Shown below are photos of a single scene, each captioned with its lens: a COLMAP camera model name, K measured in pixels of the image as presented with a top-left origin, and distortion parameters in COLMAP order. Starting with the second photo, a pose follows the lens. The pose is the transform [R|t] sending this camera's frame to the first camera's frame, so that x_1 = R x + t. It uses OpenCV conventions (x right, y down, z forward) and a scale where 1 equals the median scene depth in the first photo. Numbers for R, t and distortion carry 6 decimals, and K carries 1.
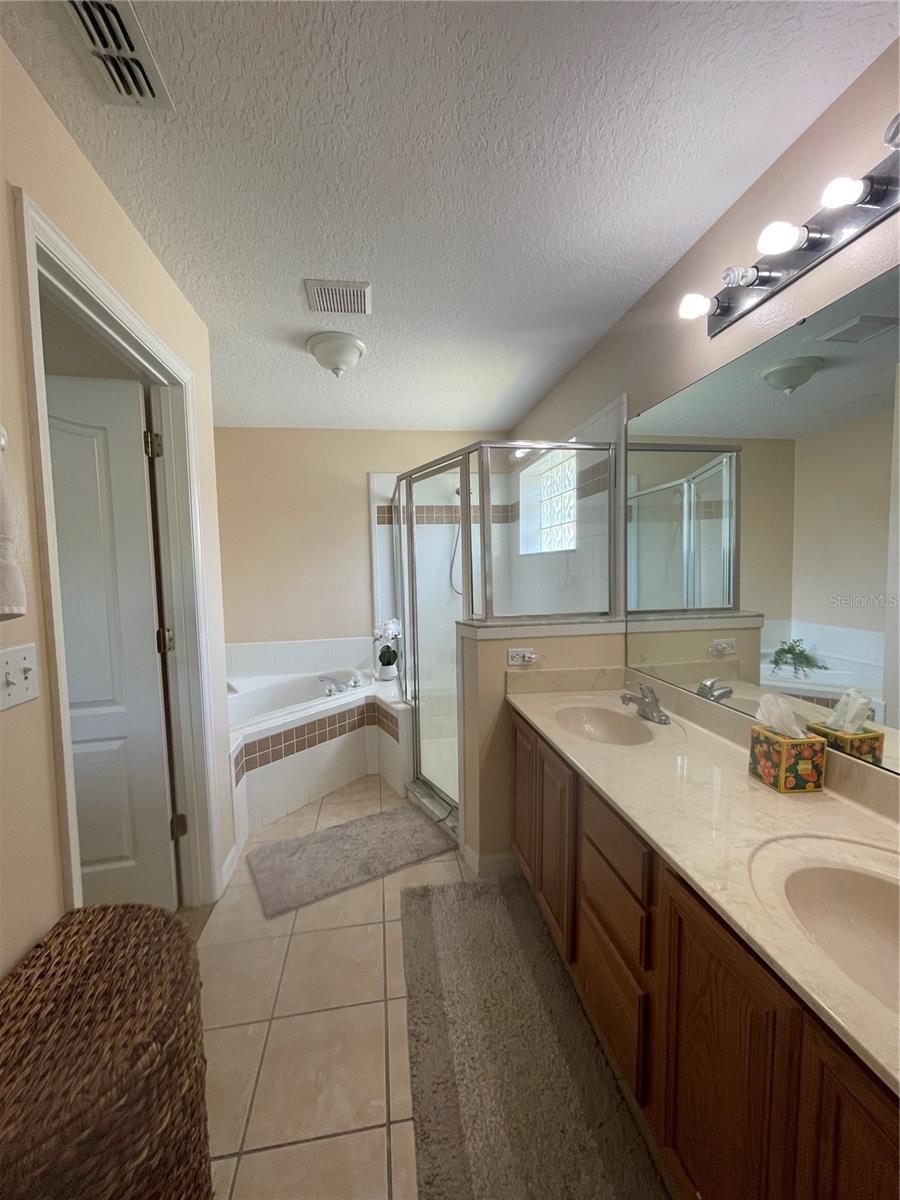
lens RADIAL K [[486.0, 0, 450.0], [0, 486.0, 600.0], [0, 0, 1]] dist [-0.003581, -0.000156]
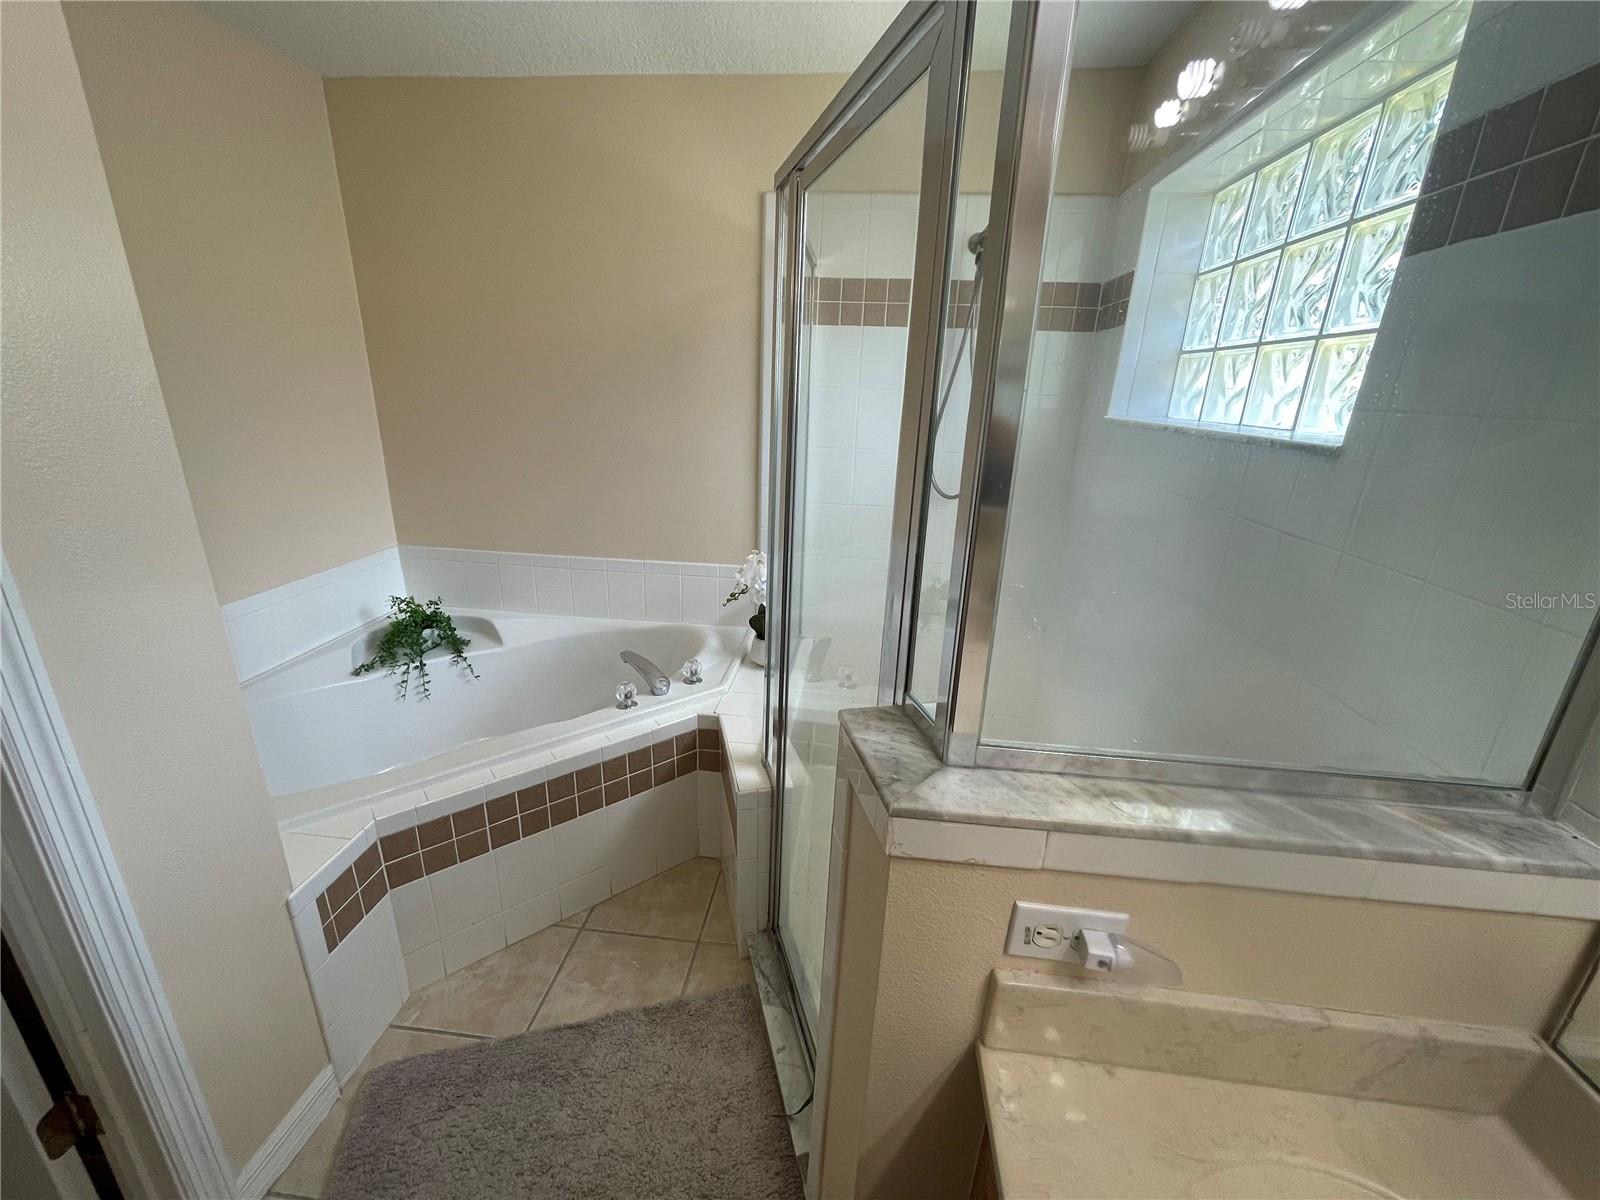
lens RADIAL K [[647.9, 0, 794.2], [0, 647.9, 599.7], [0, 0, 1]] dist [-0.003581, -0.000156]
pose [[0.963931, 0.135624, -0.229003, 0.046193], [-0.074000, 0.963070, 0.258882, -0.083958], [0.255656, -0.232598, 0.938370, 0.492858]]
